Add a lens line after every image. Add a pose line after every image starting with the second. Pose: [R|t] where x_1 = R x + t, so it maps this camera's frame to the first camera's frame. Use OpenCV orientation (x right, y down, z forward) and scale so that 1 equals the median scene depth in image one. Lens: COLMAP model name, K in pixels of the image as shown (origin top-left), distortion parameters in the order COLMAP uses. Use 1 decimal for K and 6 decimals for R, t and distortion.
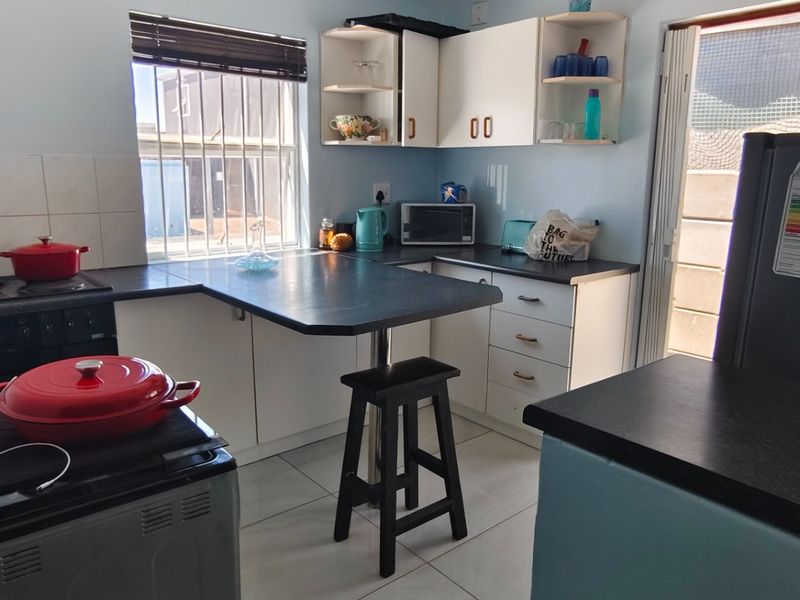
lens RADIAL K [[607.6, 0, 400.0], [0, 607.6, 300.0], [0, 0, 1]] dist [-0.123725, 0.104852]
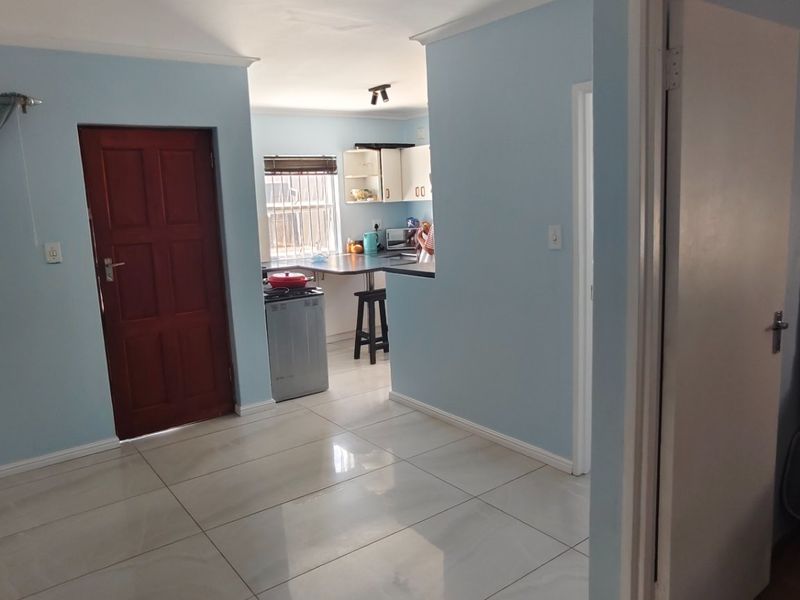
lens RADIAL K [[607.6, 0, 400.0], [0, 607.6, 300.0], [0, 0, 1]] dist [-0.123725, 0.104852]
pose [[0.997234, -0.043858, -0.060013, 0.171865], [0.040968, 0.997979, -0.048569, 0.190680], [0.062022, 0.045976, 0.997015, -1.088821]]
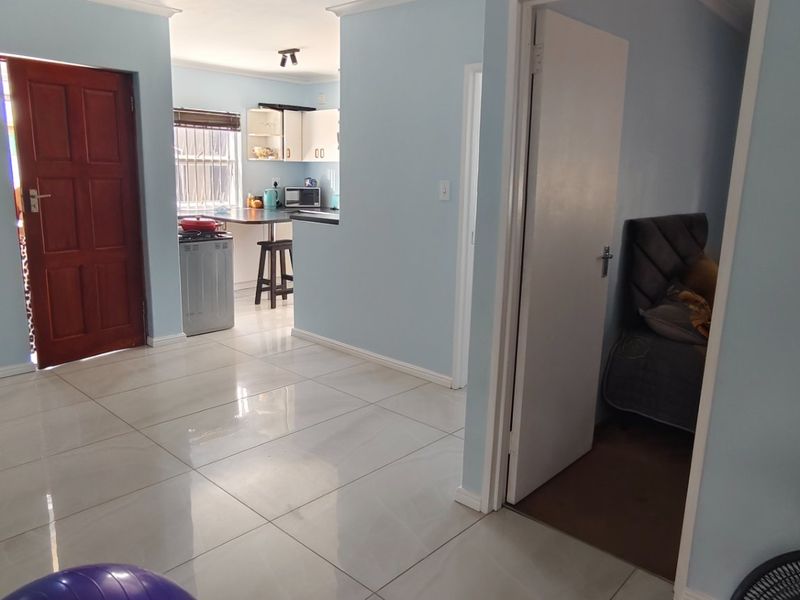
lens RADIAL K [[605.7, 0, 400.0], [0, 605.7, 300.0], [0, 0, 1]] dist [-0.112714, 0.131965]
pose [[0.990797, -0.012253, 0.134799, 0.121585], [0.012218, 0.999925, 0.001084, 0.261537], [-0.134802, 0.000573, 0.990872, -1.257842]]
